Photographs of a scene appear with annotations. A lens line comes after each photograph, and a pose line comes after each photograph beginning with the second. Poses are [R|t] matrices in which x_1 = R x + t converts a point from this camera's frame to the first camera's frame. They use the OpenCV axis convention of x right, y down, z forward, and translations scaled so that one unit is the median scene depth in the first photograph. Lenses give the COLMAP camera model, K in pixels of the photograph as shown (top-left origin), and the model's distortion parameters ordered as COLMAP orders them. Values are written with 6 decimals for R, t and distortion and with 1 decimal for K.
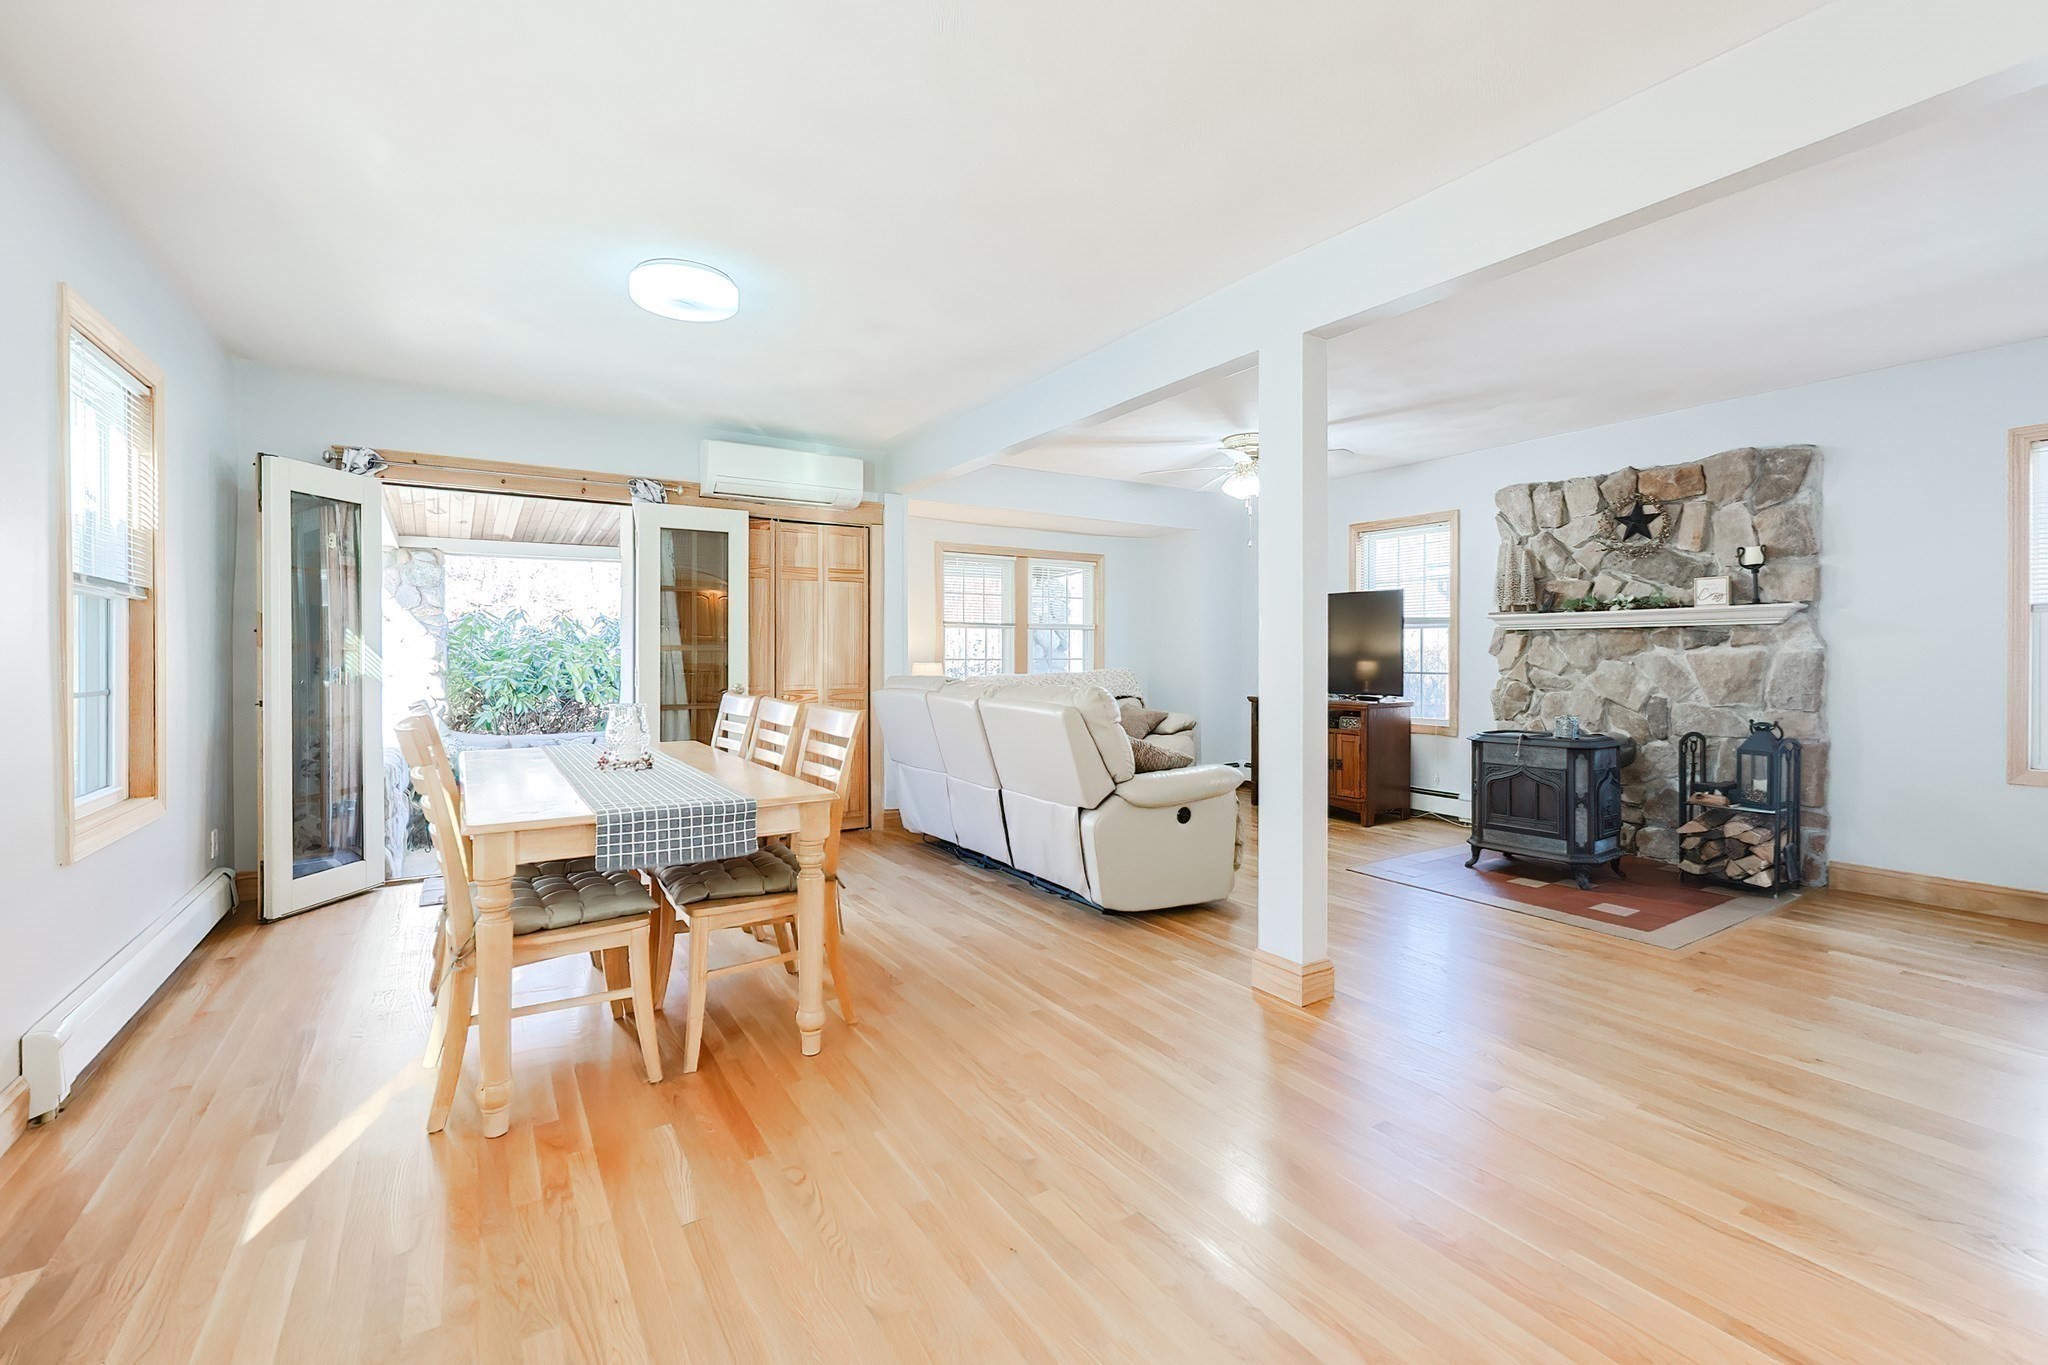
lens RADIAL K [[891.3, 0, 1037.6], [0, 891.3, 657.3], [0, 0, 1]] dist [0.000218, -0.000356]
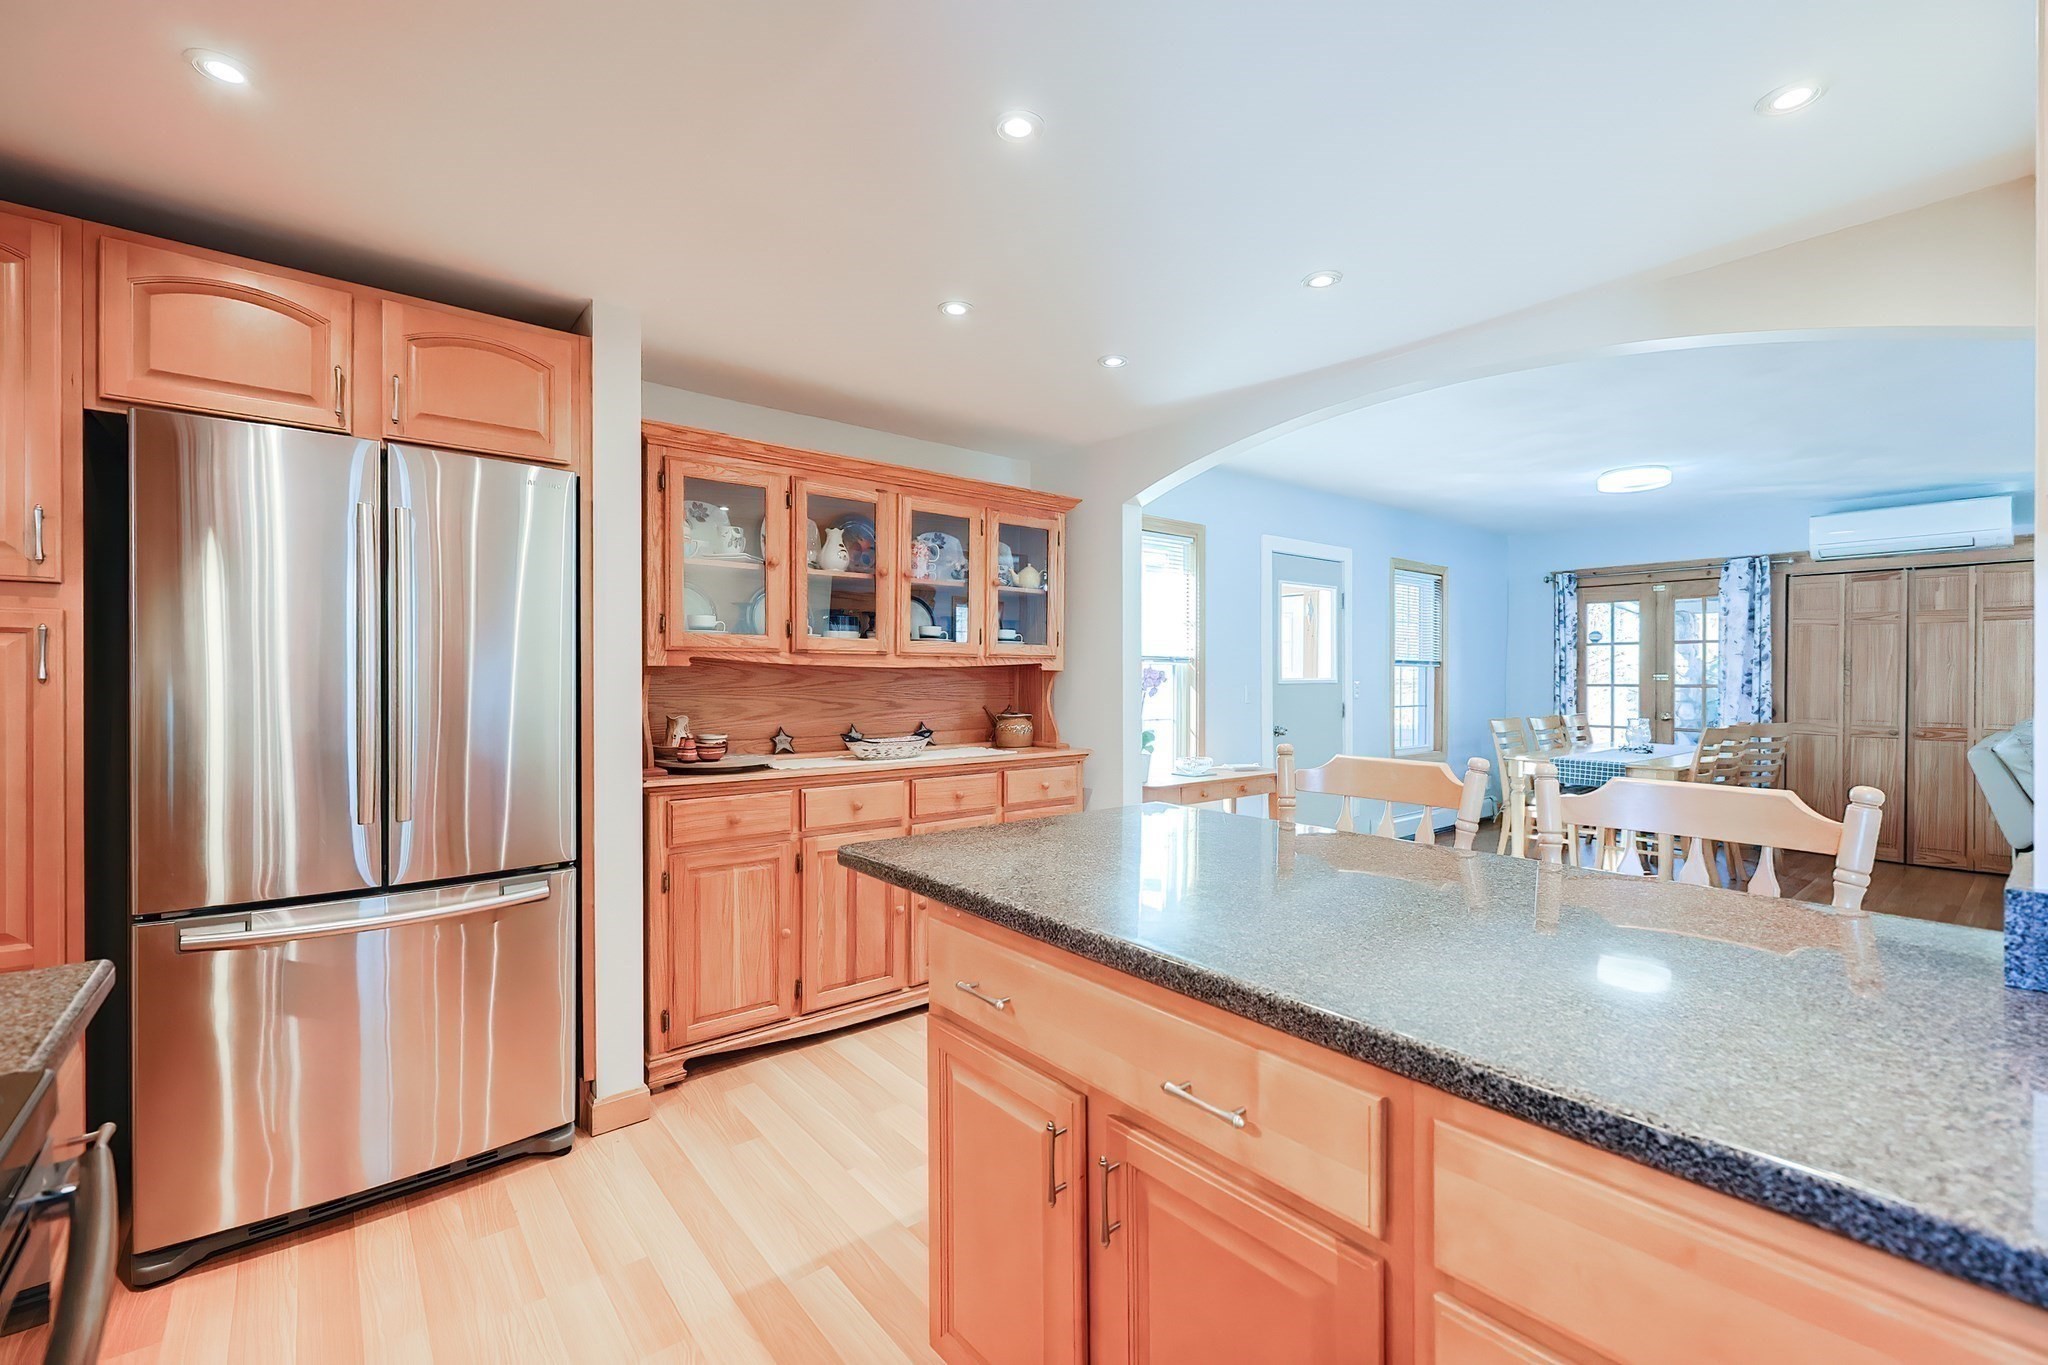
lens RADIAL K [[865.9, 0, 1034.2], [0, 865.9, 680.7], [0, 0, 1]] dist [-0.001790, -0.000157]
pose [[0.116111, 0.006157, -0.993217, 0.750640], [-0.005559, 0.999969, 0.005549, -0.021745], [0.993221, 0.004877, 0.116141, -0.212091]]
